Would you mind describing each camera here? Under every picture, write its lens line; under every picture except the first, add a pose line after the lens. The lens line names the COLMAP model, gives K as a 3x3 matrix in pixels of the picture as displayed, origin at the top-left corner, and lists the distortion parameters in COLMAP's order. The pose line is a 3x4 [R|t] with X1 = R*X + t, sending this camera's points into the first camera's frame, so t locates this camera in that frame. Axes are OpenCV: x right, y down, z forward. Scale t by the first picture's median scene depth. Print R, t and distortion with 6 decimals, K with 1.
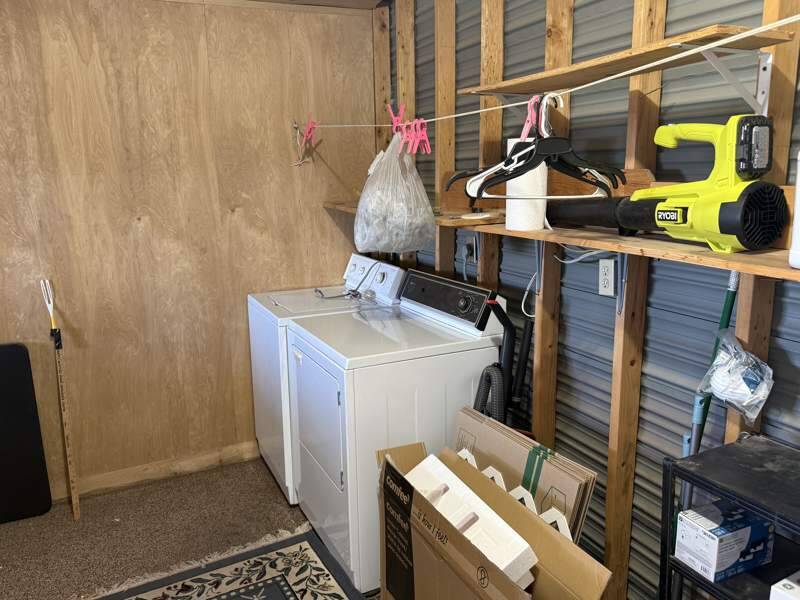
lens RADIAL K [[629.0, 0, 401.6], [0, 629.0, 304.5], [0, 0, 1]] dist [0.039347, -0.022382]
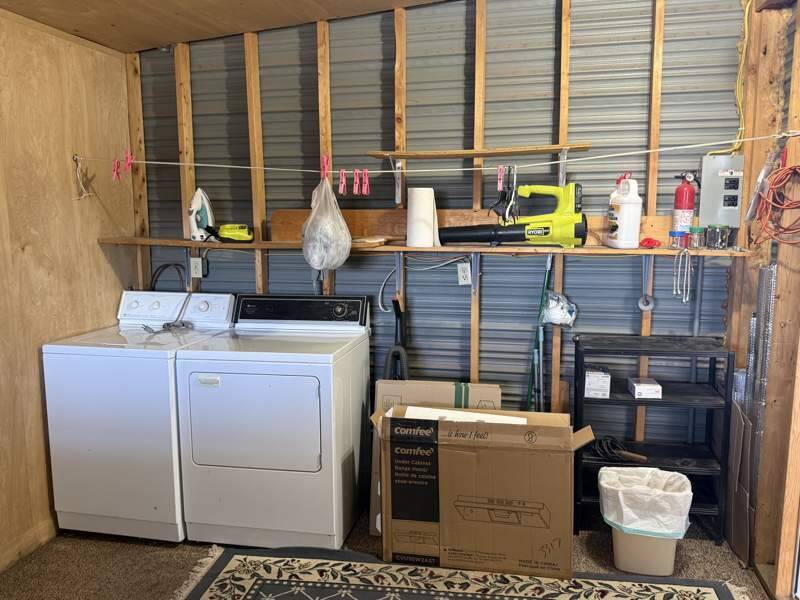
lens RADIAL K [[629.0, 0, 401.9], [0, 629.0, 297.3], [0, 0, 1]] dist [0.039347, -0.022382]
pose [[0.620625, -0.086521, 0.779319, -0.631750], [0.155527, 0.987730, -0.014198, 0.009408], [-0.768528, 0.130016, 0.626466, 0.065160]]
